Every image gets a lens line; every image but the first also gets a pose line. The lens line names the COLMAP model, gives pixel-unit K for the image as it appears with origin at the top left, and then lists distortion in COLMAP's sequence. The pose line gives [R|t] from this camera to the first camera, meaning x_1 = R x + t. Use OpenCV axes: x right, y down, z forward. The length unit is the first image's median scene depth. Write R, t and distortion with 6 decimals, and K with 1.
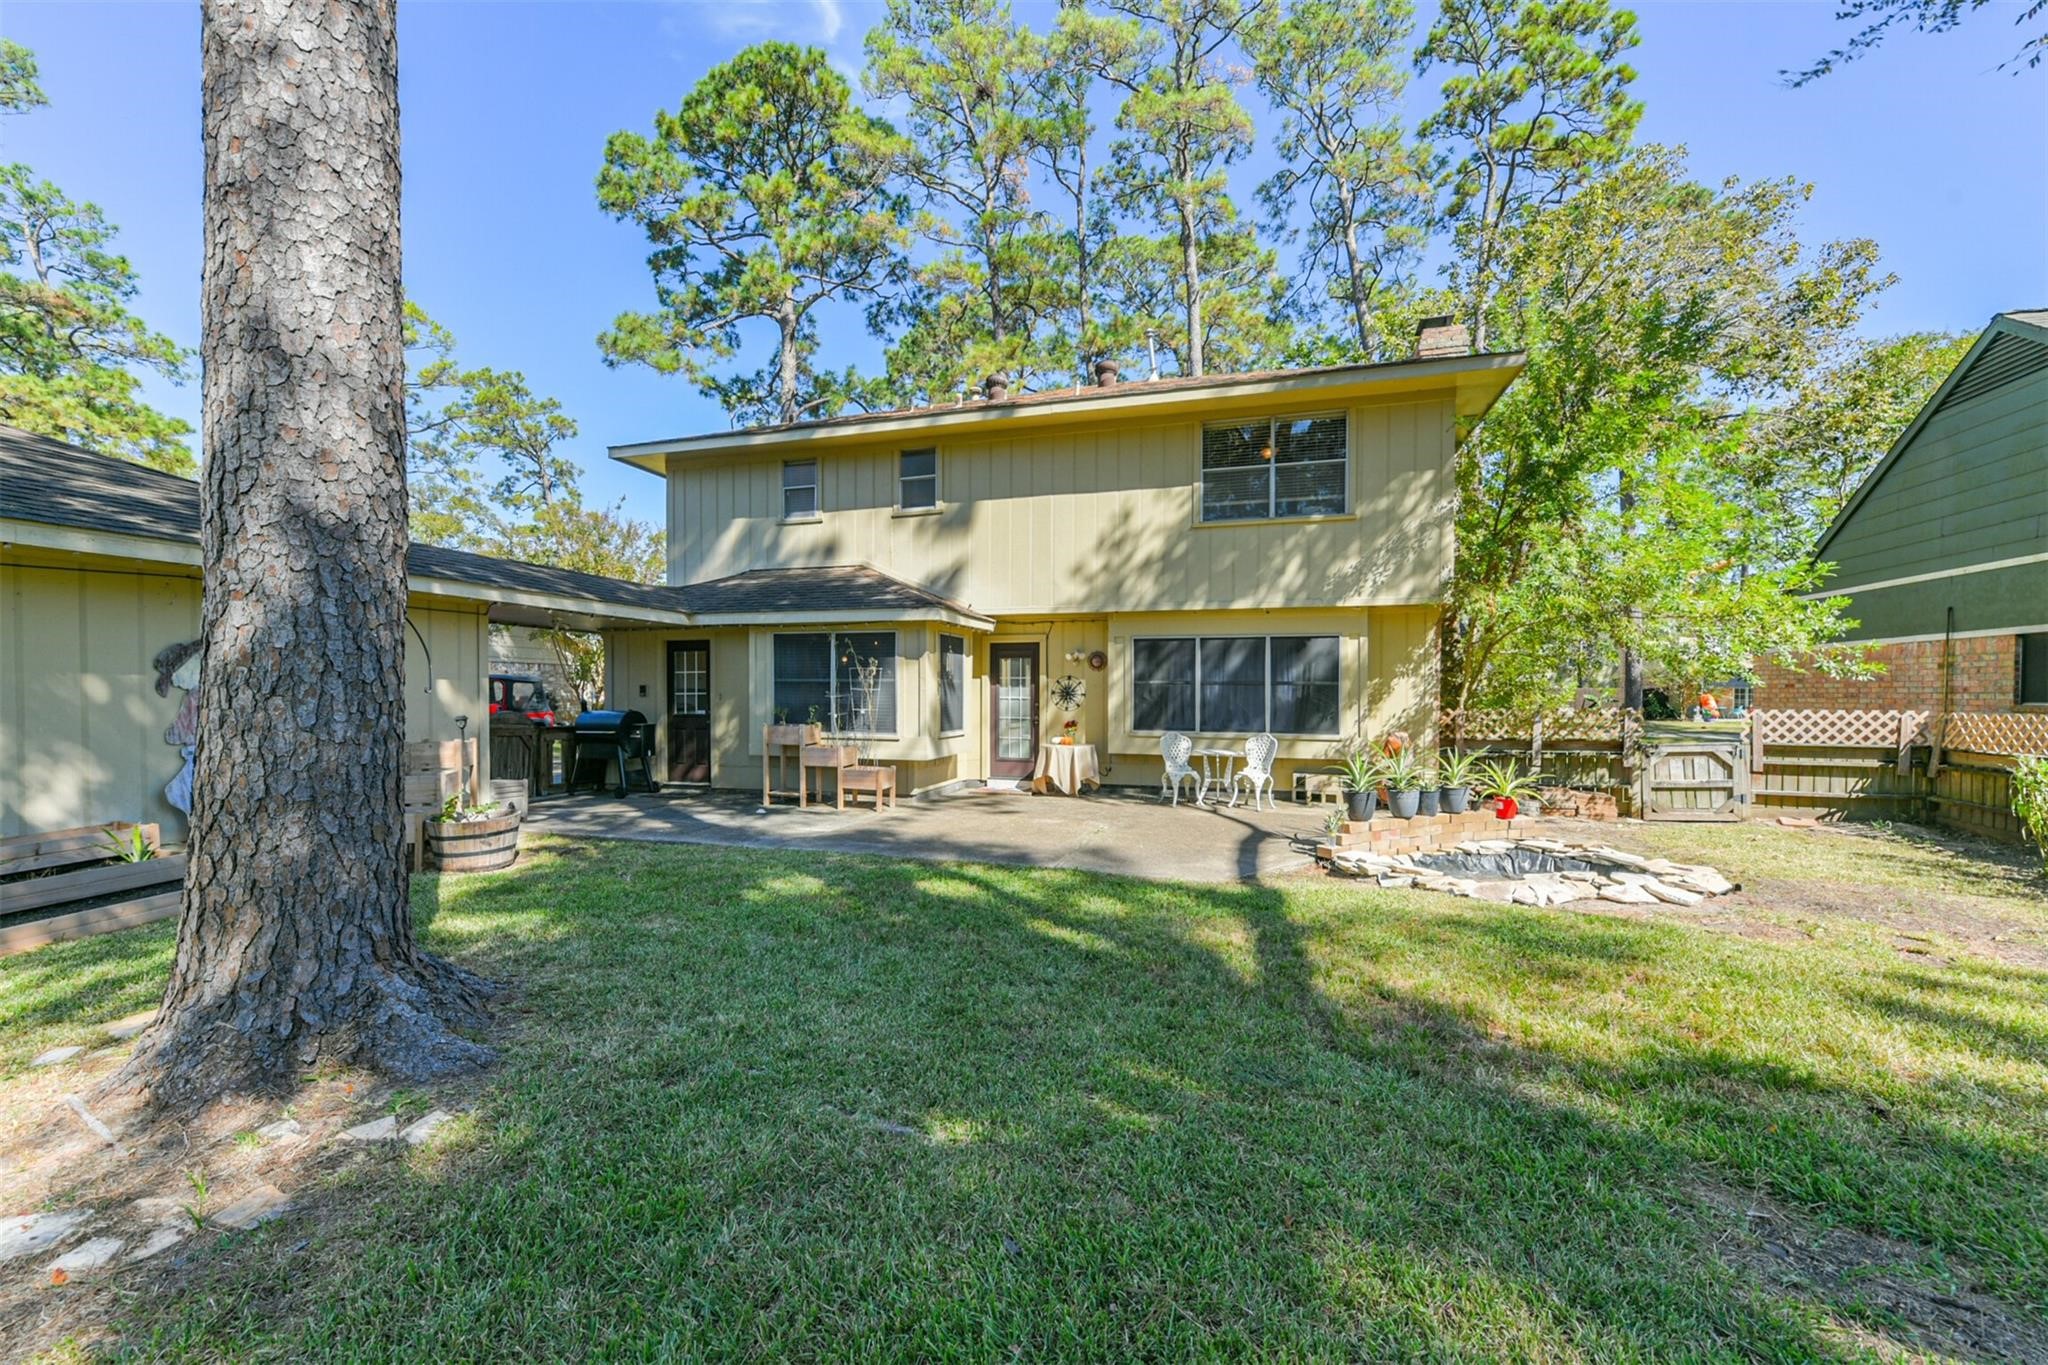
lens RADIAL K [[799.6, 0, 1017.4], [0, 799.6, 698.7], [0, 0, 1]] dist [0.000555, -0.000236]
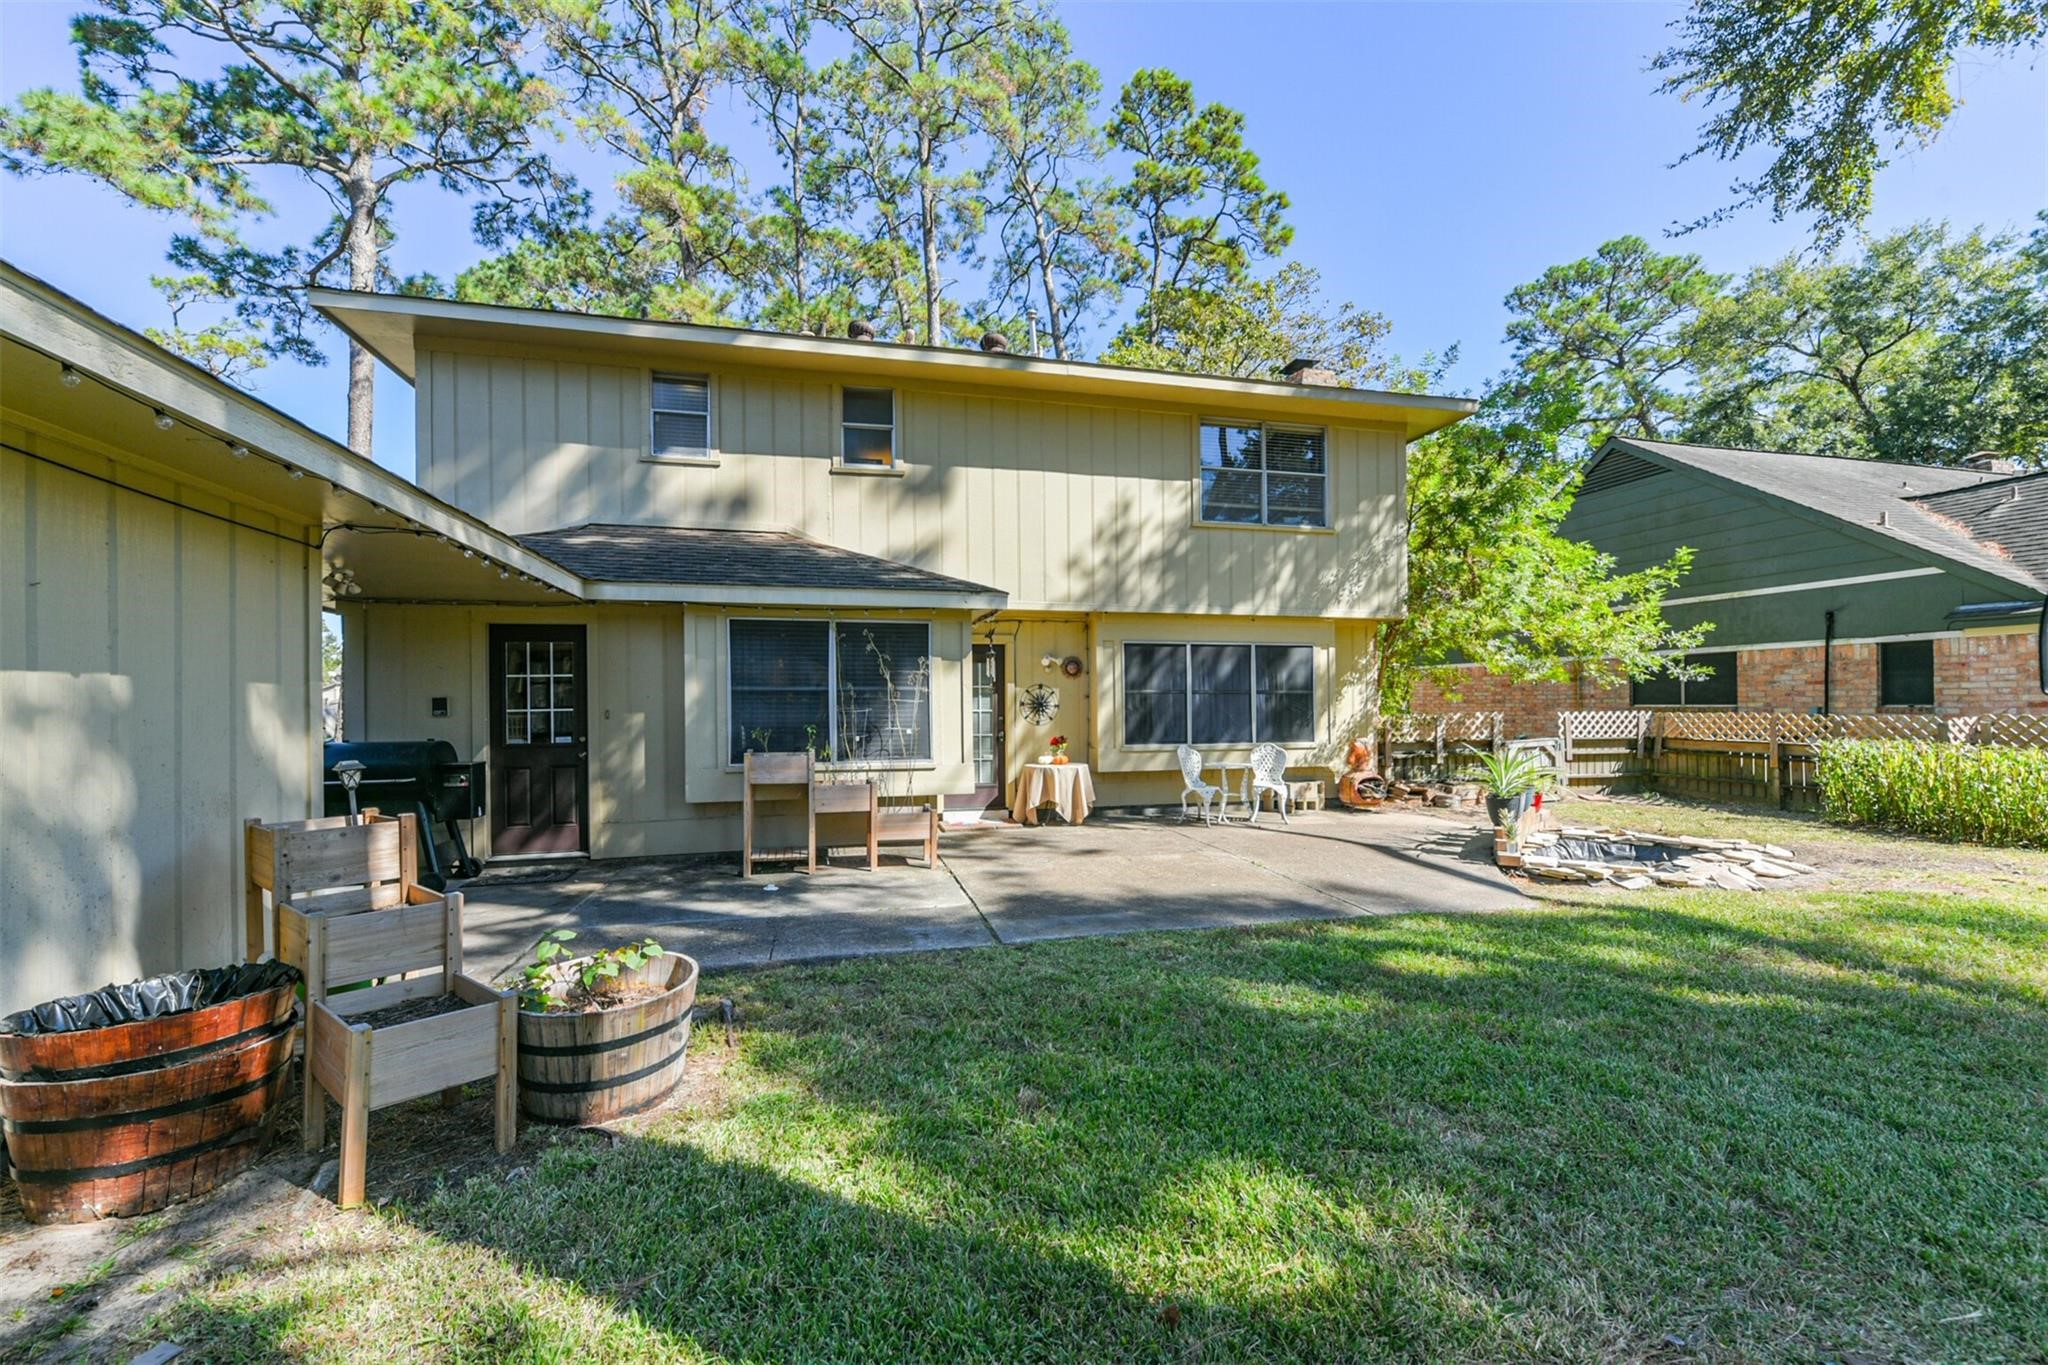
lens RADIAL K [[799.6, 0, 1017.4], [0, 799.6, 698.7], [0, 0, 1]] dist [0.000555, -0.000236]
pose [[0.864686, -0.005172, 0.502287, -0.423065], [0.013754, 0.999816, -0.013383, -0.002076], [-0.502125, 0.018480, 0.864598, 0.293271]]
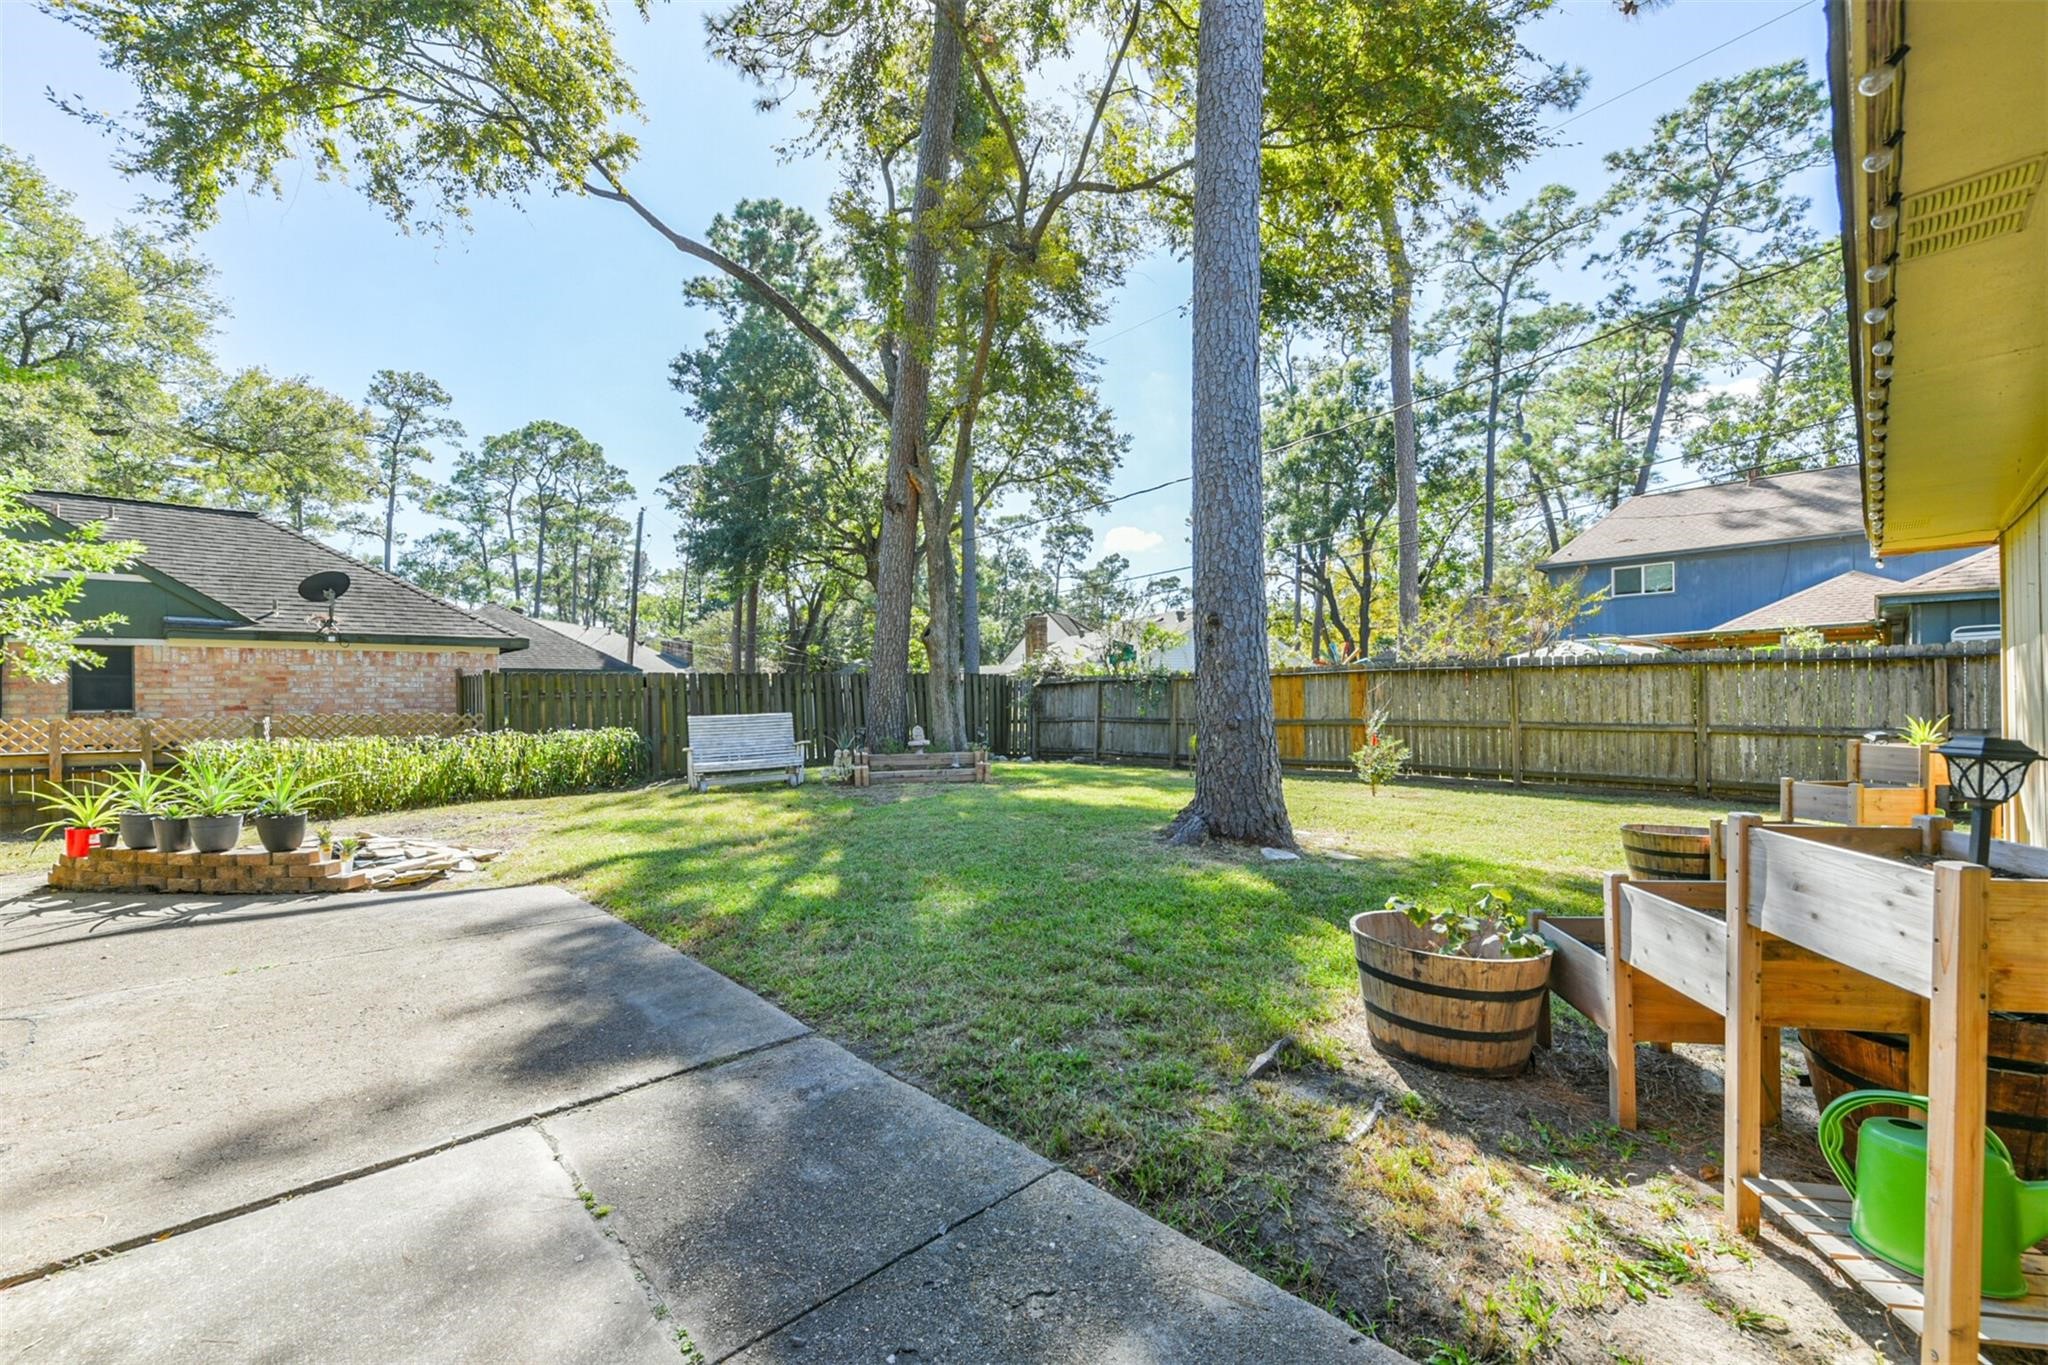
lens RADIAL K [[799.6, 0, 1017.4], [0, 799.6, 698.7], [0, 0, 1]] dist [0.000555, -0.000236]
pose [[-0.863982, 0.006721, 0.503479, -0.424575], [0.008461, 0.999964, 0.001171, 0.004521], [-0.503452, 0.005272, -0.864007, 1.060704]]
